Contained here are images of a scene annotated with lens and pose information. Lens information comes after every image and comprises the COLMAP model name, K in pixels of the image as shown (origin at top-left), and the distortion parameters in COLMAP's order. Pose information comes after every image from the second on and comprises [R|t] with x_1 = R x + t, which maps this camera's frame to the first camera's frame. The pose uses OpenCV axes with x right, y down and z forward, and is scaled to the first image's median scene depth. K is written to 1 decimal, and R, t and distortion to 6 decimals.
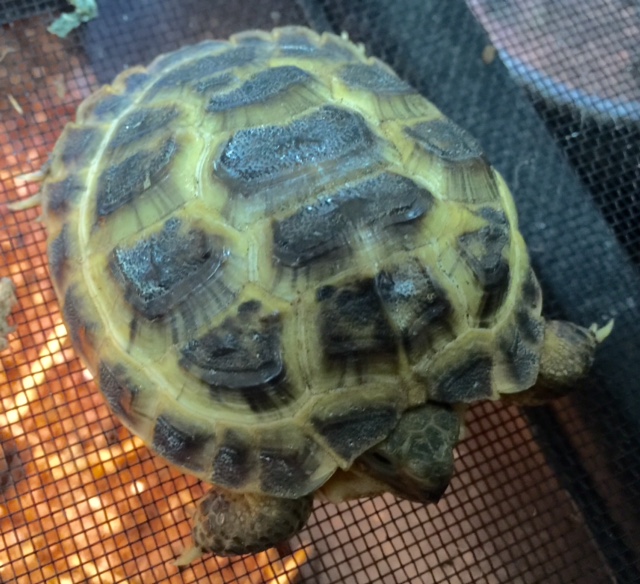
lens RADIAL K [[626.5, 0, 320.3], [0, 626.5, 292.0], [0, 0, 1]] dist [0.051792, 0.000000]
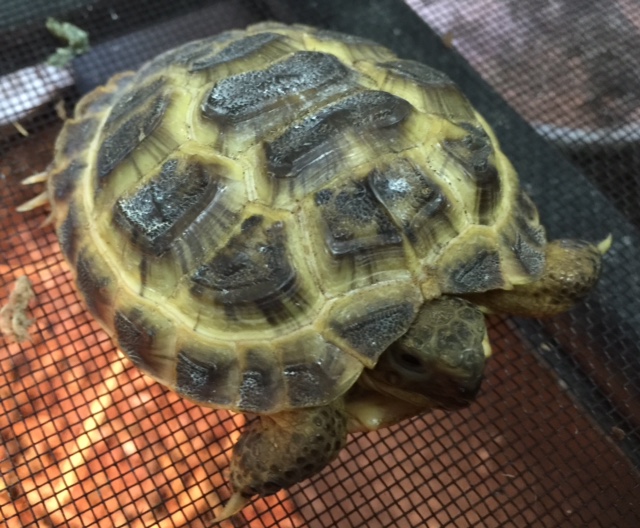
lens RADIAL K [[588.3, 0, 332.5], [0, 588.3, 259.9], [0, 0, 1]] dist [0.066972, 0.000000]
pose [[0.987289, -0.158717, 0.008333, -0.001350], [0.157986, 0.974314, -0.160479, 0.241362], [0.017352, 0.159756, 0.987004, 0.057232]]
